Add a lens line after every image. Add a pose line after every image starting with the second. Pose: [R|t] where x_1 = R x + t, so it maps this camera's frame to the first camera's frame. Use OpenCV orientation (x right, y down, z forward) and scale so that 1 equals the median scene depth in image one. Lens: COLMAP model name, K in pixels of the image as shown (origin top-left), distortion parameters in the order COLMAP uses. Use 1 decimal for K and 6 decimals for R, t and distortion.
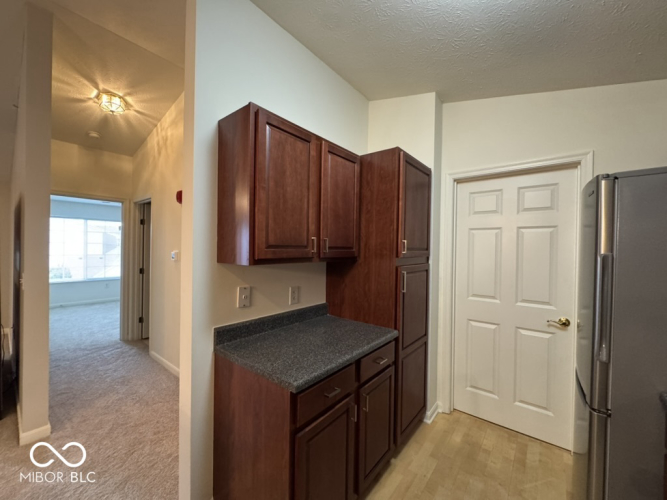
lens RADIAL K [[269.1, 0, 333.8], [0, 269.1, 251.0], [0, 0, 1]] dist [0.001686, -0.000470]
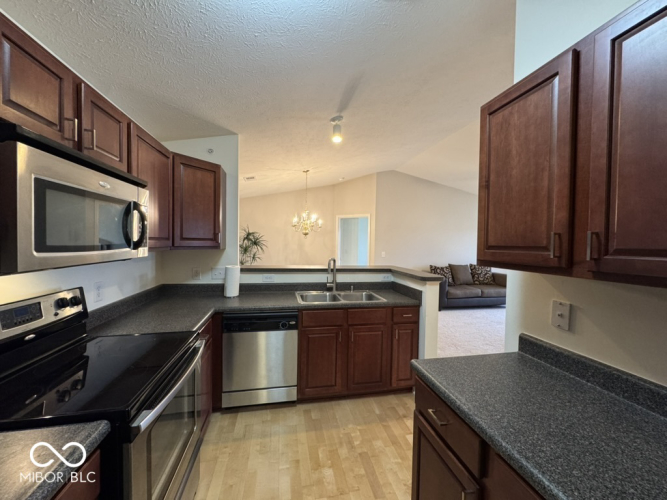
lens RADIAL K [[269.1, 0, 333.4], [0, 269.1, 248.5], [0, 0, 1]] dist [0.001686, -0.000470]
pose [[-0.631962, -0.007815, -0.774960, 0.709218], [-0.034250, 0.999254, 0.017853, -0.009671], [0.774242, 0.037825, -0.631758, 1.038834]]
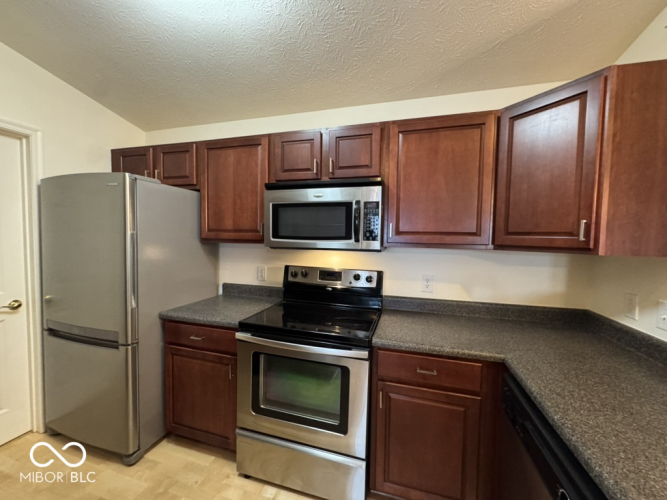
lens RADIAL K [[269.1, 0, 334.4], [0, 269.1, 248.9], [0, 0, 1]] dist [0.001686, -0.000470]
pose [[-0.390863, -0.064610, 0.918178, 0.475663], [-0.018010, 0.997879, 0.062551, -0.008491], [-0.920272, 0.007913, -0.391198, 0.924206]]
